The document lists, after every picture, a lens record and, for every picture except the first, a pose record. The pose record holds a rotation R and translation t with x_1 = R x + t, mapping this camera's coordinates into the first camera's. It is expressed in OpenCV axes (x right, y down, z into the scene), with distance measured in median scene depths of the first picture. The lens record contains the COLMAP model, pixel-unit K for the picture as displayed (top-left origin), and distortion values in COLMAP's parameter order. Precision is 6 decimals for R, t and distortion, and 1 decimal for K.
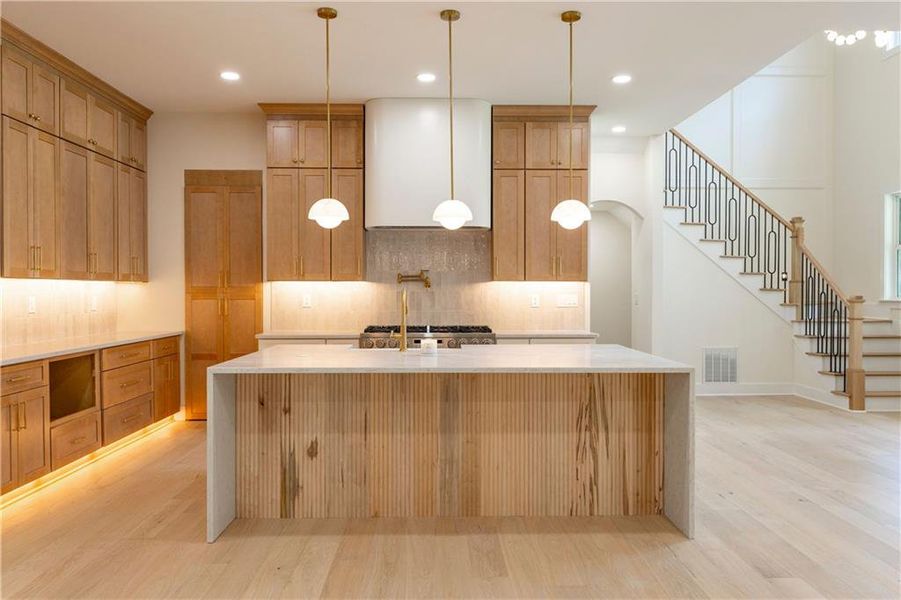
lens RADIAL K [[680.2, 0, 449.0], [0, 680.2, 297.7], [0, 0, 1]] dist [0.020067, -0.001108]
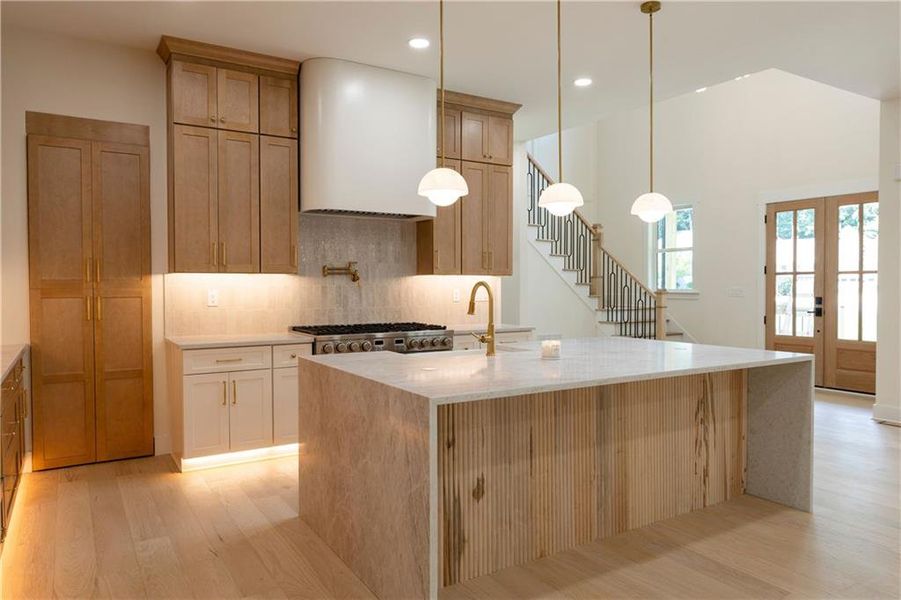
lens RADIAL K [[615.8, 0, 449.5], [0, 615.8, 298.5], [0, 0, 1]] dist [0.009817, -0.003314]
pose [[0.859578, -0.013213, 0.510833, -0.356138], [0.007544, 0.999885, 0.013169, -0.002620], [-0.510948, -0.007466, 0.859579, 0.251786]]
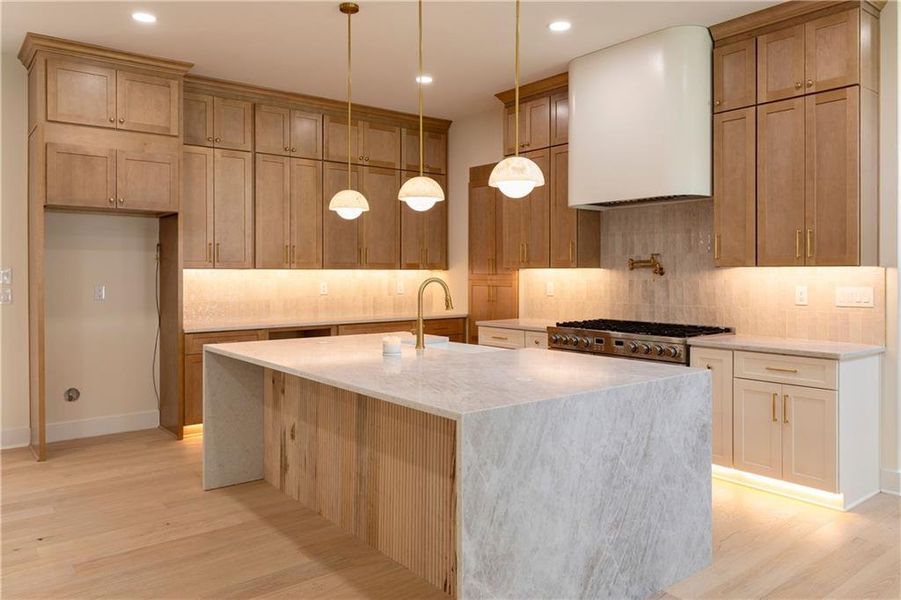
lens RADIAL K [[651.4, 0, 454.2], [0, 651.4, 278.9], [0, 0, 1]] dist [-0.008869, 0.002237]
pose [[0.608664, 0.006472, -0.793402, 0.452223], [-0.009153, 0.999957, 0.001135, -0.009901], [0.793375, 0.006571, 0.608697, 0.356889]]
